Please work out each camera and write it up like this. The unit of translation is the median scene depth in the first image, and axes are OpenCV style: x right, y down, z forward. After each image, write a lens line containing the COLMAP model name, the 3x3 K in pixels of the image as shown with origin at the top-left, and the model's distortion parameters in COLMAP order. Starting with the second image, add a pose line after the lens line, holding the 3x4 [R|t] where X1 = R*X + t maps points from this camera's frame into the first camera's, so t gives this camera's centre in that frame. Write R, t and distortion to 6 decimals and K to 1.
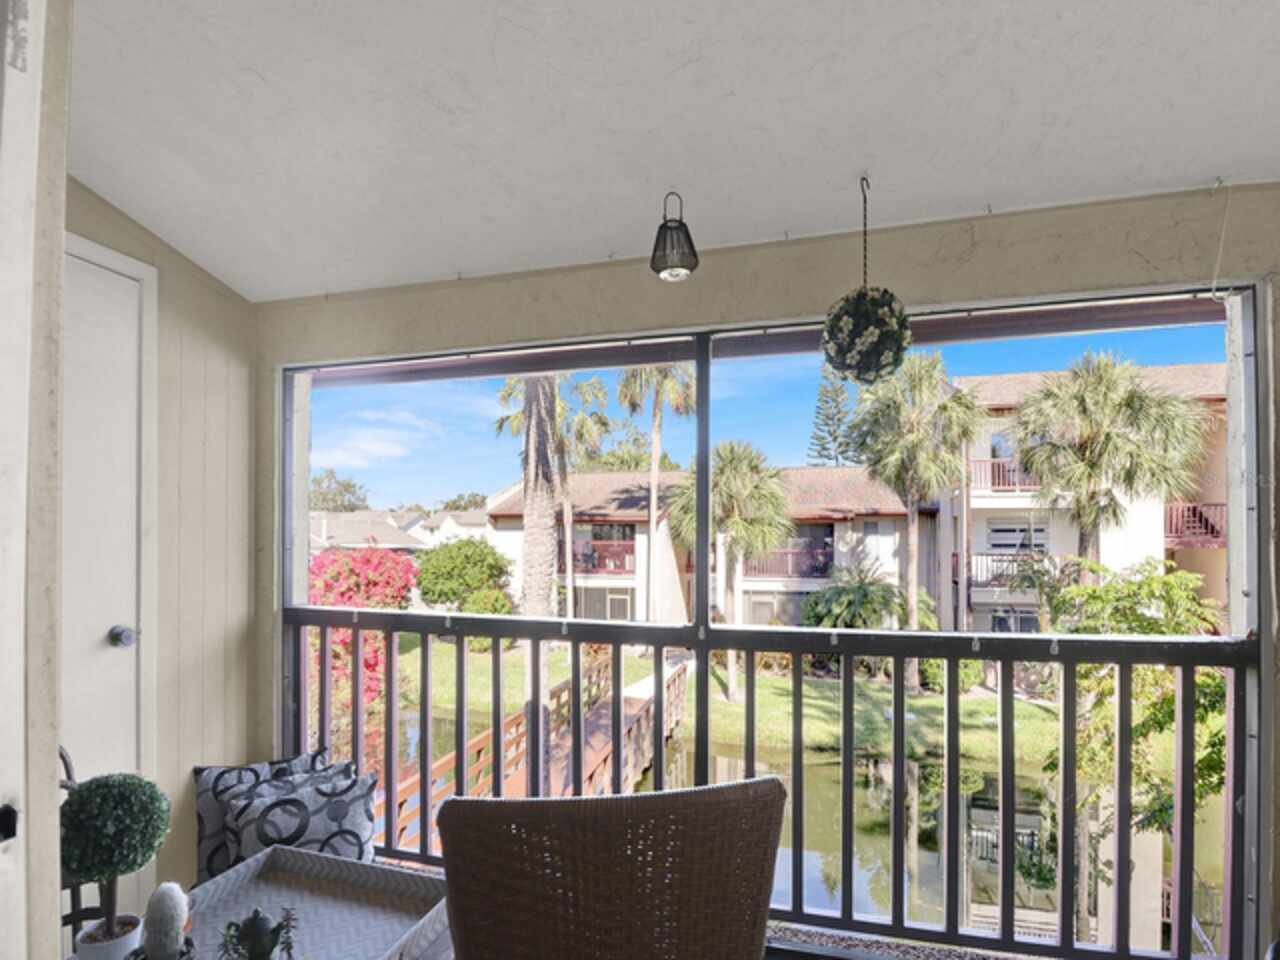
lens RADIAL K [[605.8, 0, 614.9], [0, 605.8, 530.3], [0, 0, 1]] dist [-0.003875, -0.009232]
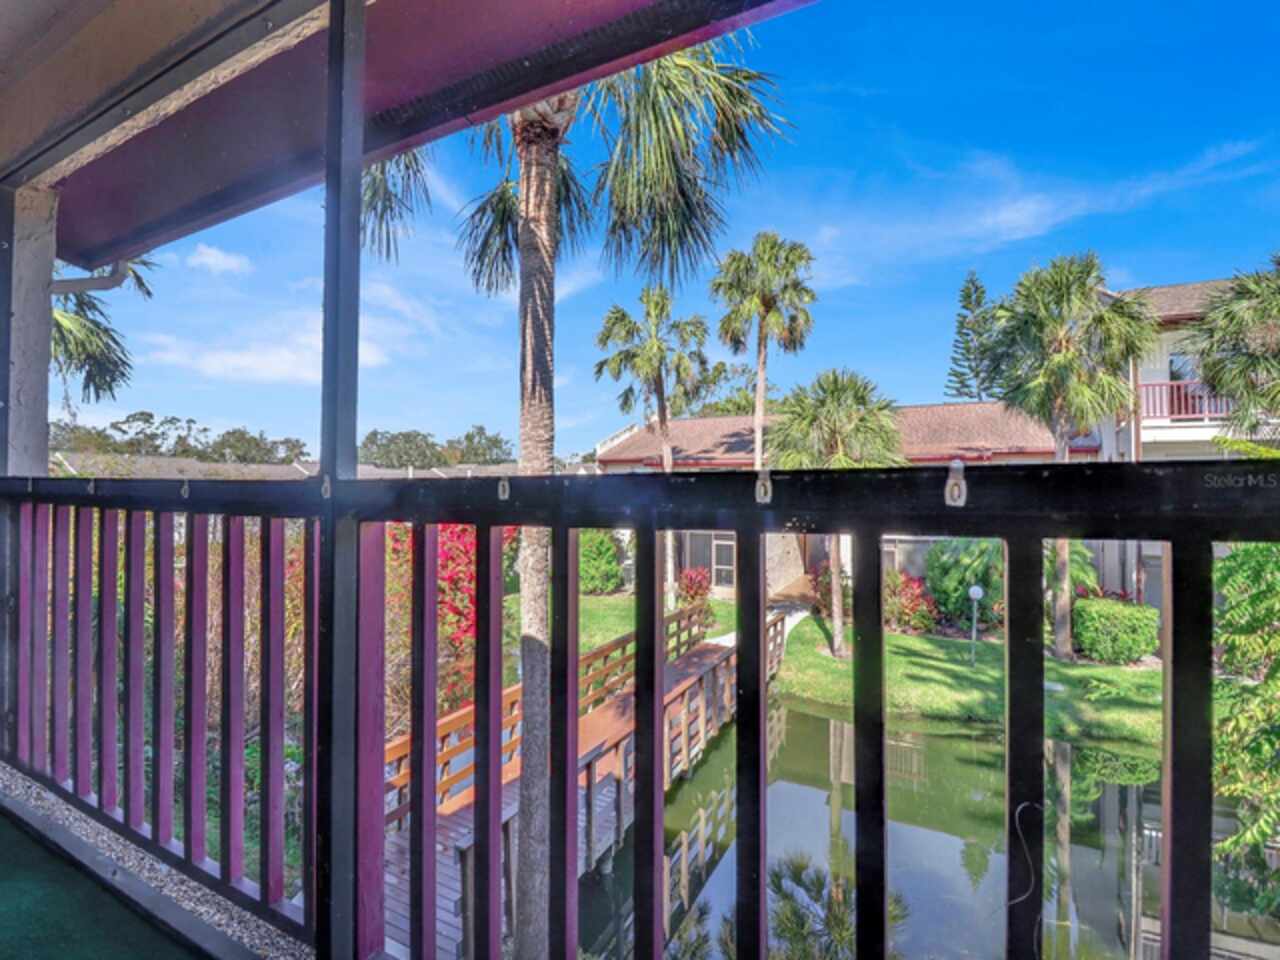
lens RADIAL K [[584.1, 0, 630.3], [0, 584.1, 479.7], [0, 0, 1]] dist [-0.005207, -0.007564]
pose [[0.977094, -0.003879, -0.212772, 0.073592], [0.001869, 0.999952, -0.009649, 0.023180], [0.212799, 0.009031, 0.977054, 0.073979]]
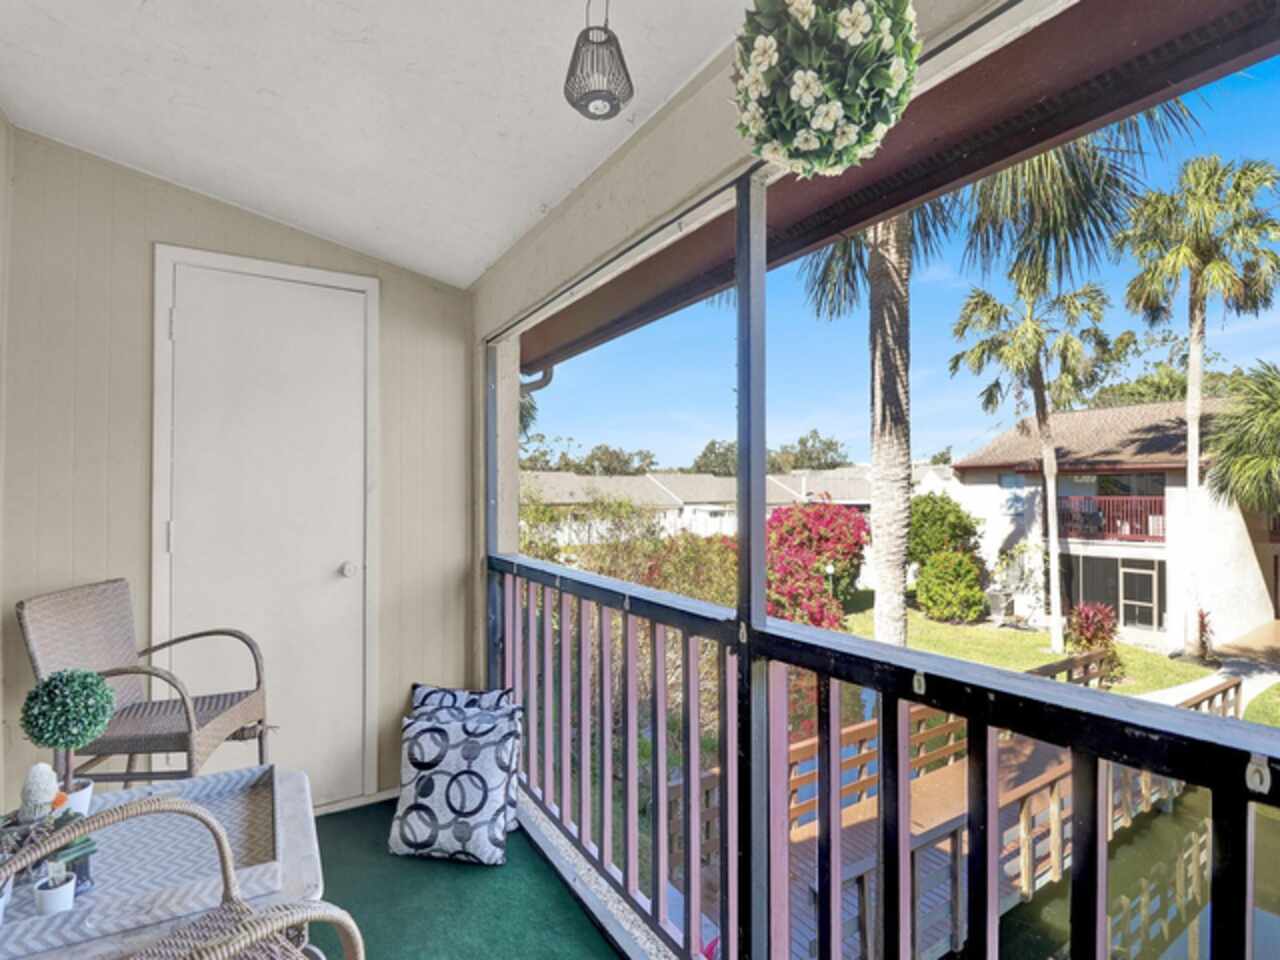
lens RADIAL K [[605.8, 0, 646.5], [0, 605.8, 487.1], [0, 0, 1]] dist [-0.003875, -0.009232]
pose [[0.741694, -0.013086, -0.670611, 0.070259], [0.013589, 0.999898, -0.004483, 0.001791], [0.670601, -0.005788, 0.741796, 0.061698]]
